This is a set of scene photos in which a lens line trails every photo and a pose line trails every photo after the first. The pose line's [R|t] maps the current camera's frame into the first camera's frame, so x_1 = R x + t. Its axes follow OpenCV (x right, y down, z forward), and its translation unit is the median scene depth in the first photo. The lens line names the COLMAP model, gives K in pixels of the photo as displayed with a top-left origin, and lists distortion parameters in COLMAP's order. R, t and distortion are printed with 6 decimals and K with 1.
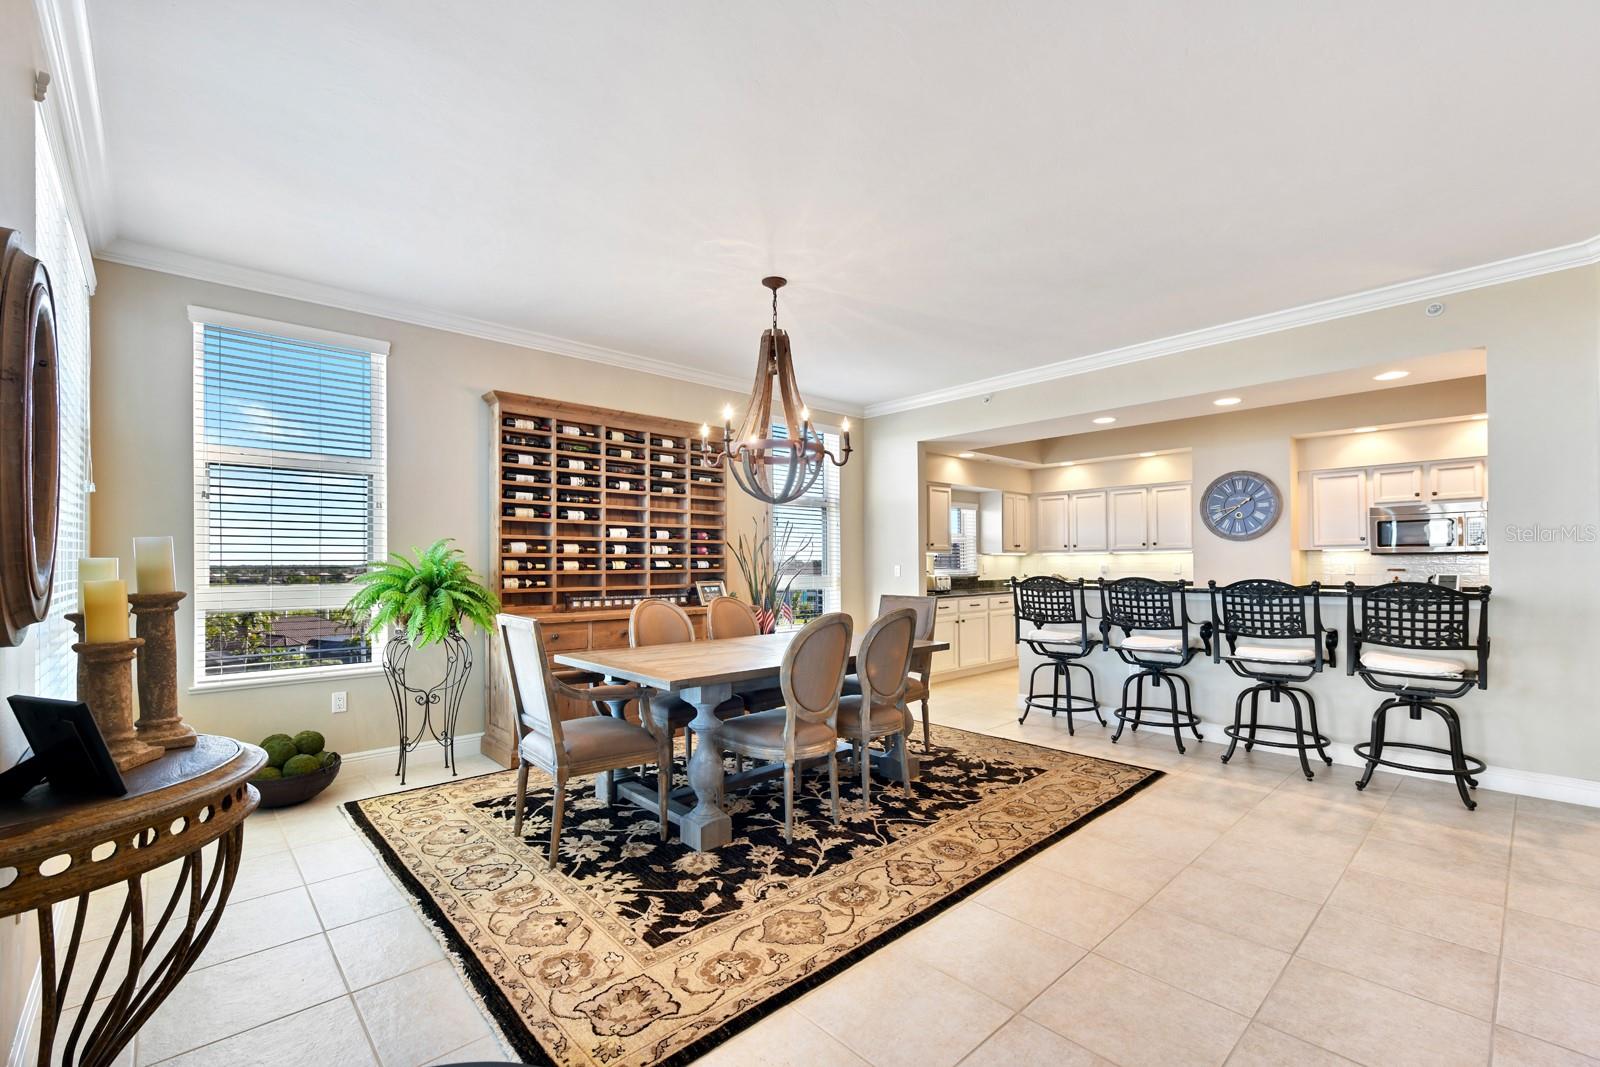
lens RADIAL K [[683.8, 0, 801.5], [0, 683.8, 551.0], [0, 0, 1]] dist [0.009927, -0.005102]
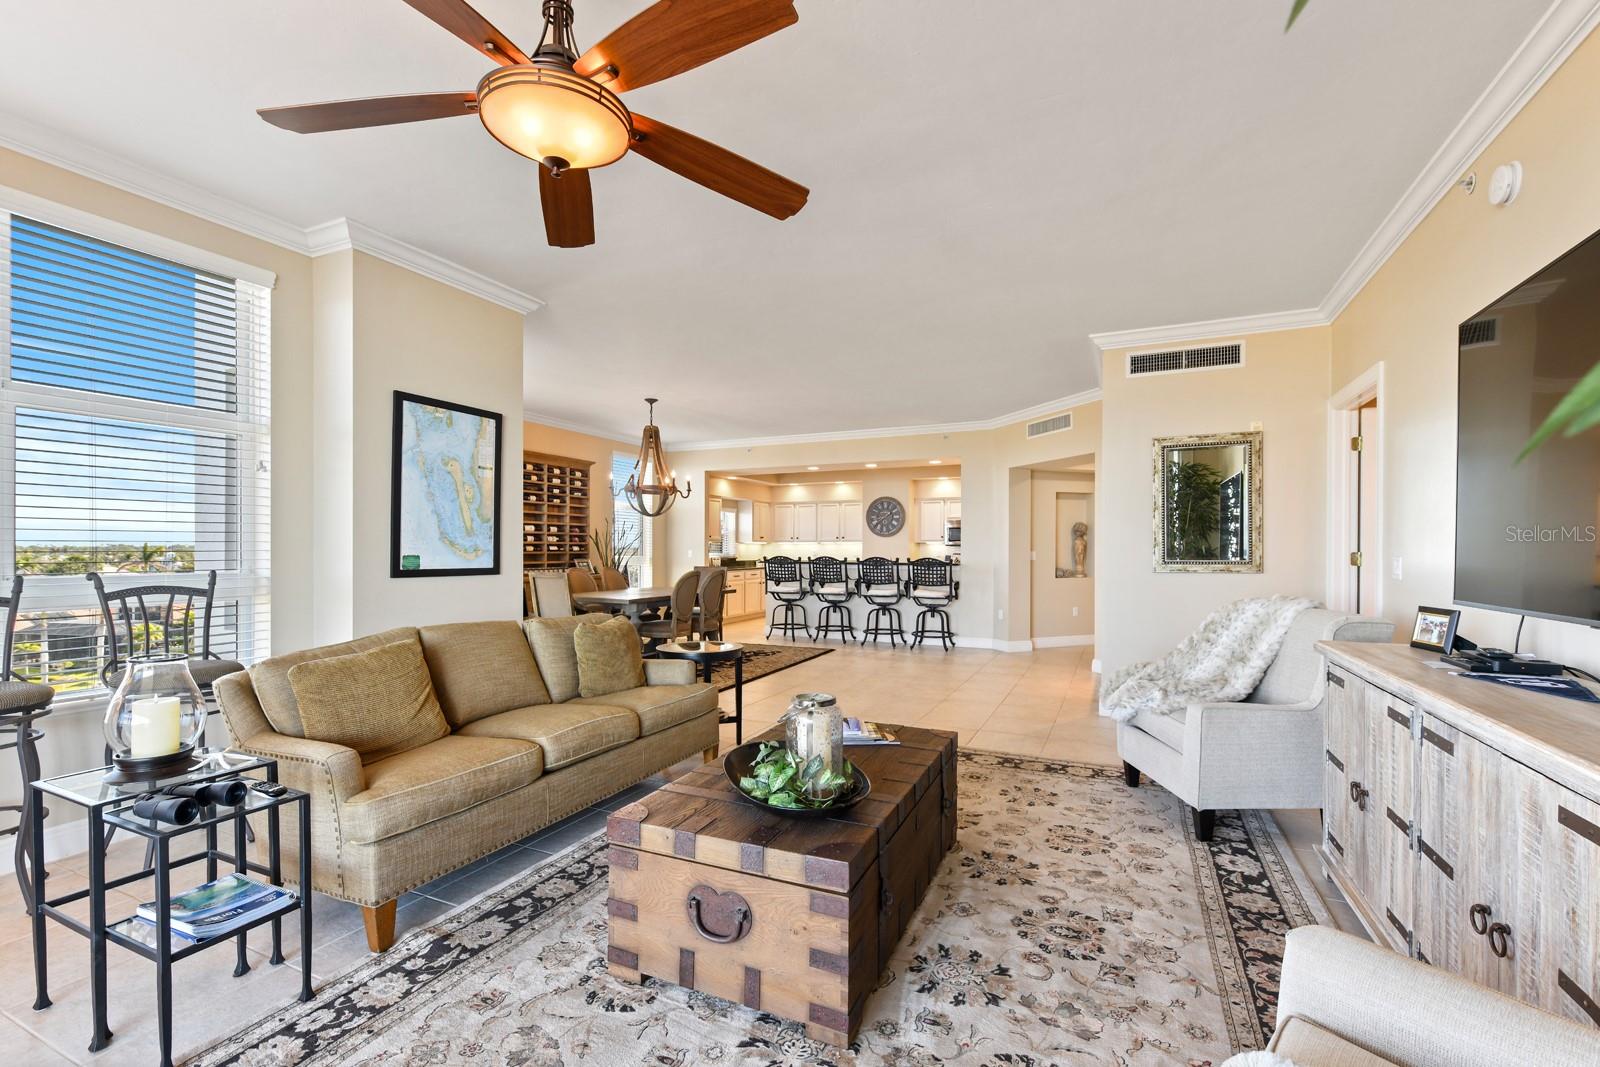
lens RADIAL K [[683.8, 0, 799.9], [0, 683.8, 552.2], [0, 0, 1]] dist [0.009927, -0.005102]
pose [[0.928081, 0.005255, 0.372342, -0.293133], [-0.013318, 0.999729, 0.019087, -0.009584], [-0.372141, -0.022673, 0.927899, -0.751086]]
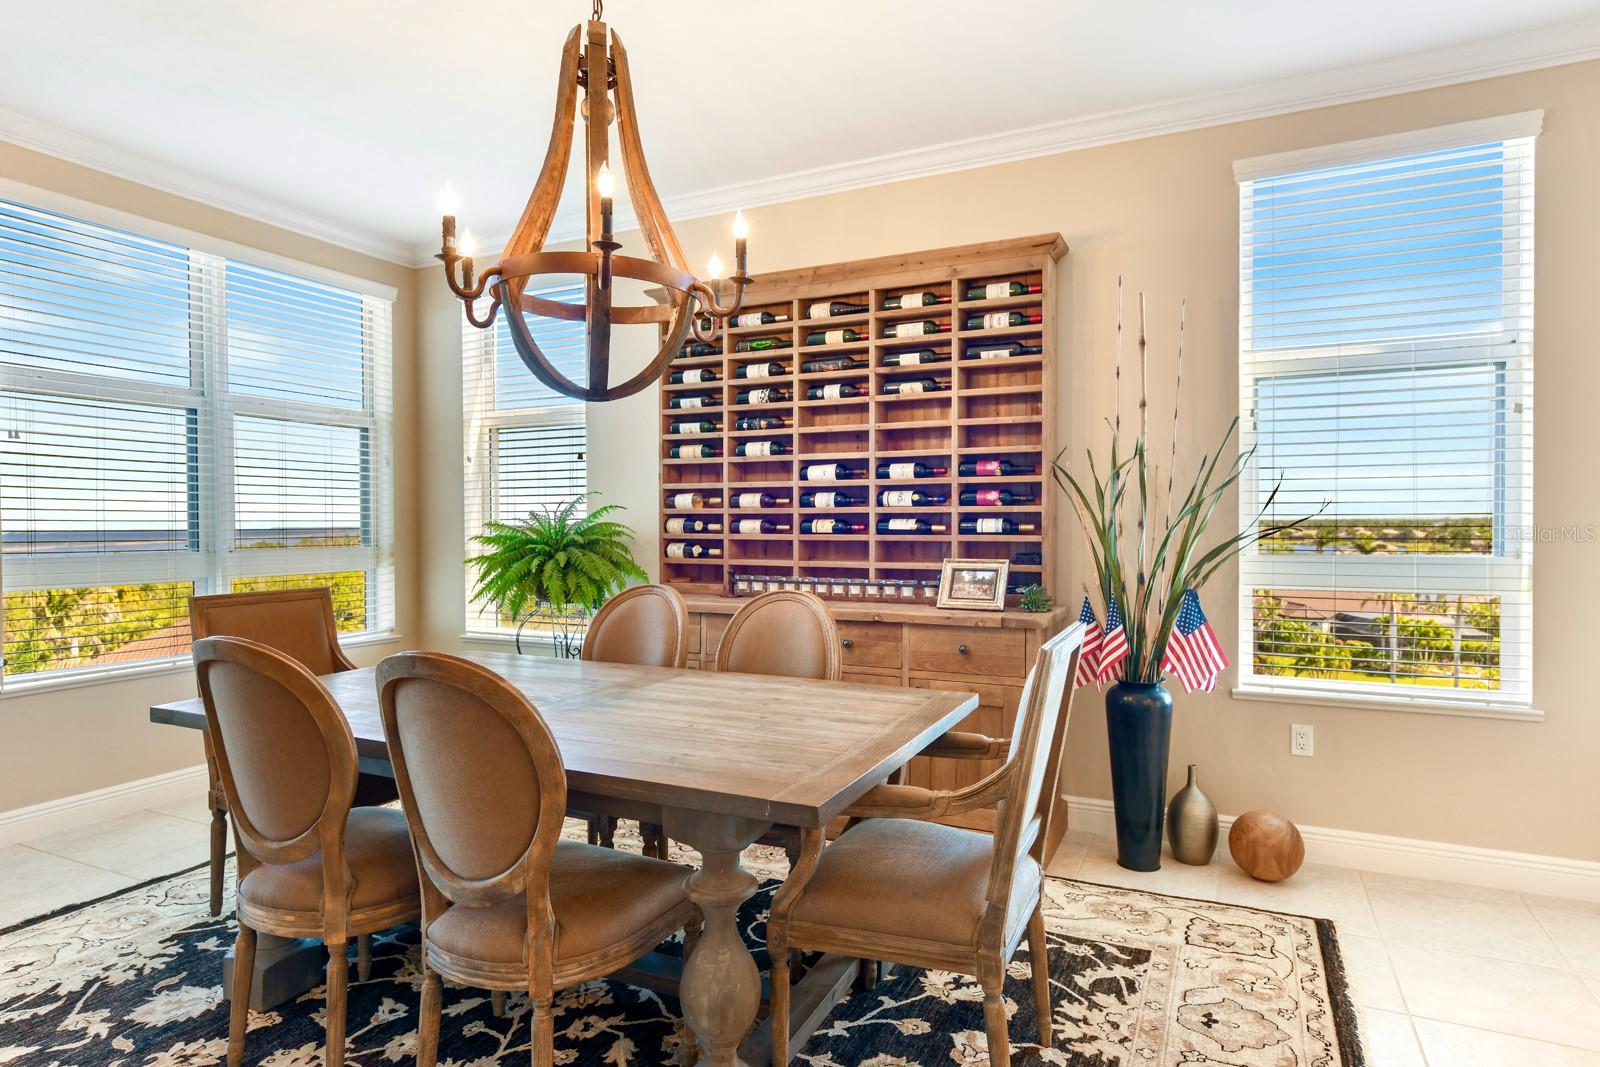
lens RADIAL K [[892.3, 0, 801.6], [0, 892.3, 534.5], [0, 0, 1]] dist [0.004159, -0.001108]
pose [[0.366417, 0.017361, -0.930289, 0.480576], [0.018235, 0.999500, 0.025835, 0.007896], [0.930272, -0.026430, 0.365917, 0.735313]]
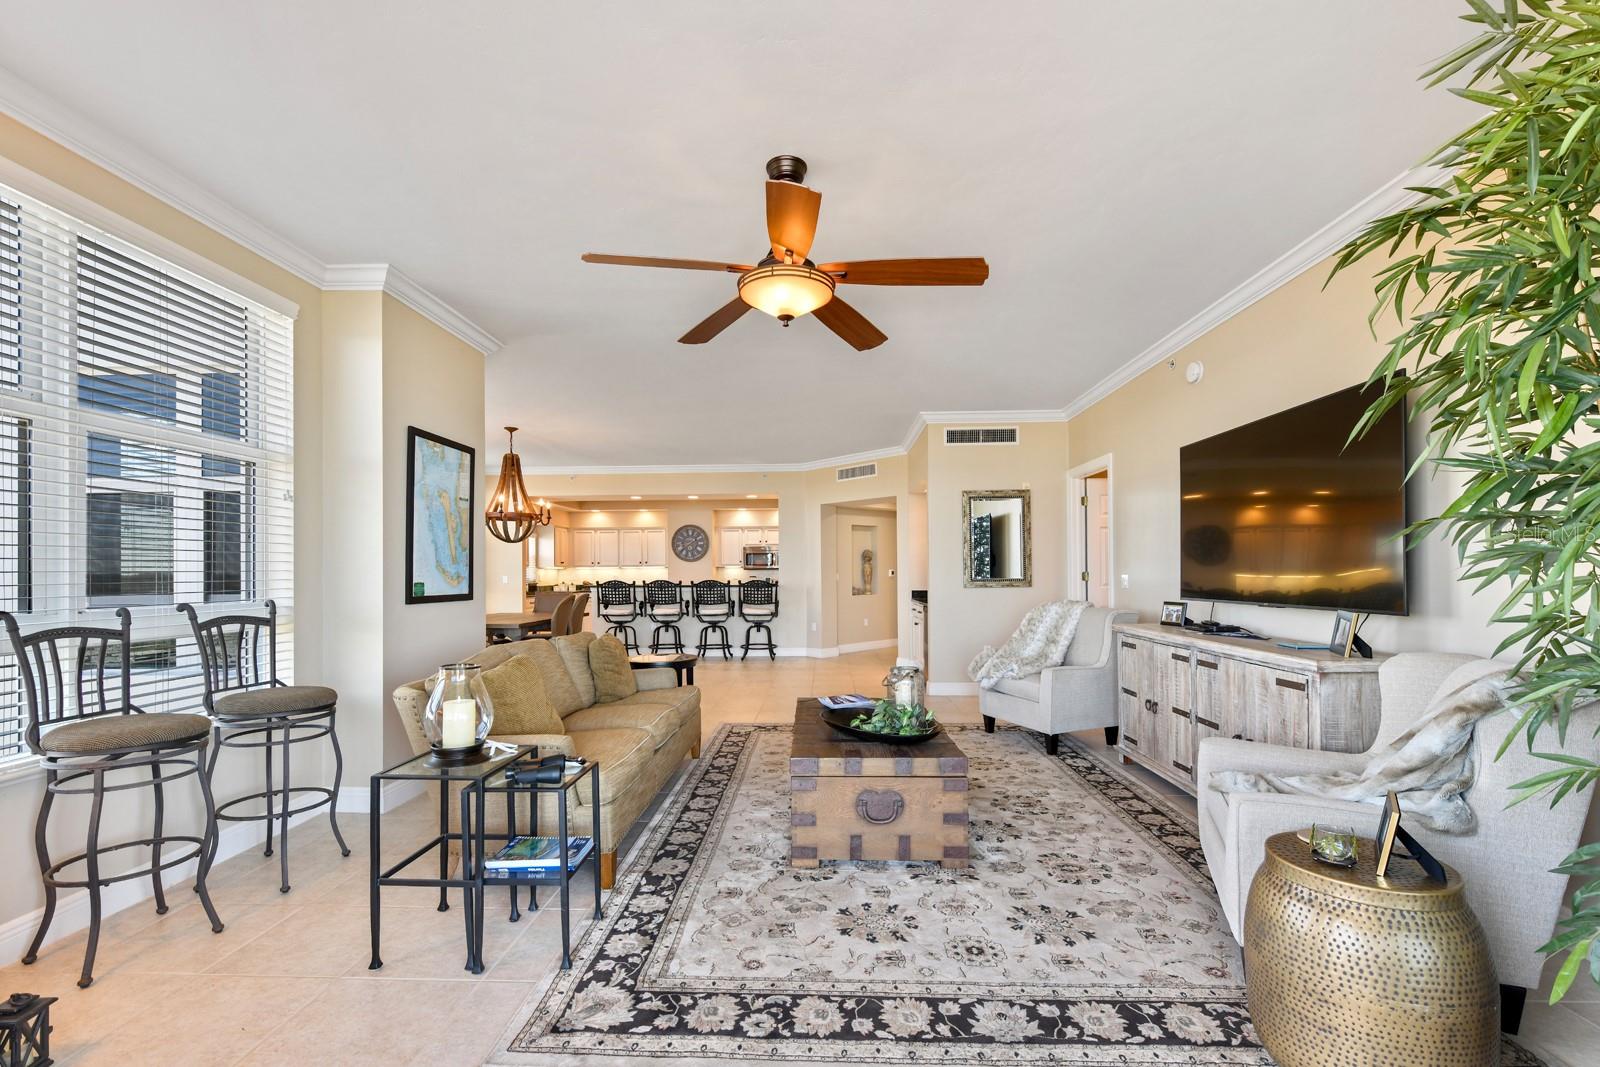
lens RADIAL K [[683.8, 0, 790.4], [0, 683.8, 565.9], [0, 0, 1]] dist [0.009927, -0.005102]
pose [[0.717256, 0.006033, 0.696784, -0.663653], [-0.008439, 0.999964, 0.000028, -0.009057], [-0.696759, -0.005900, 0.717281, -0.756498]]
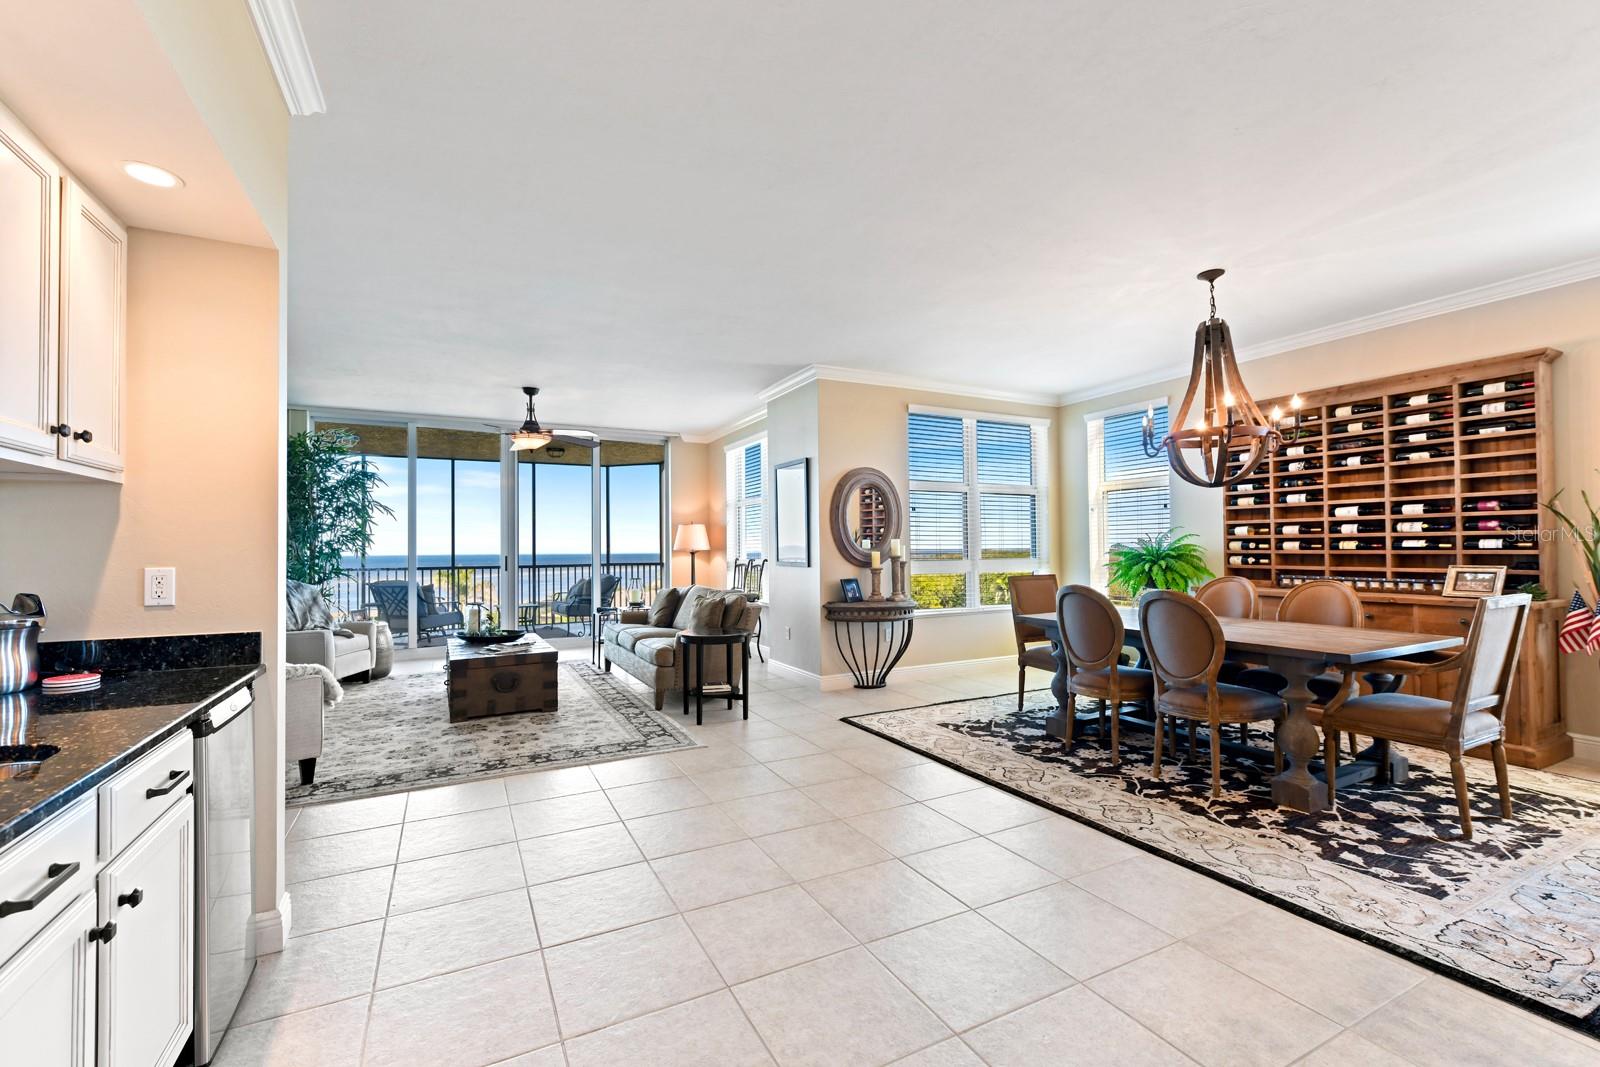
lens RADIAL K [[683.8, 0, 798.3], [0, 683.8, 535.7], [0, 0, 1]] dist [0.009927, -0.005102]
pose [[-0.269154, -0.011220, -0.963032, 0.918120], [0.026833, 0.999457, -0.019144, 0.005599], [0.962723, -0.030993, -0.268706, 0.545715]]
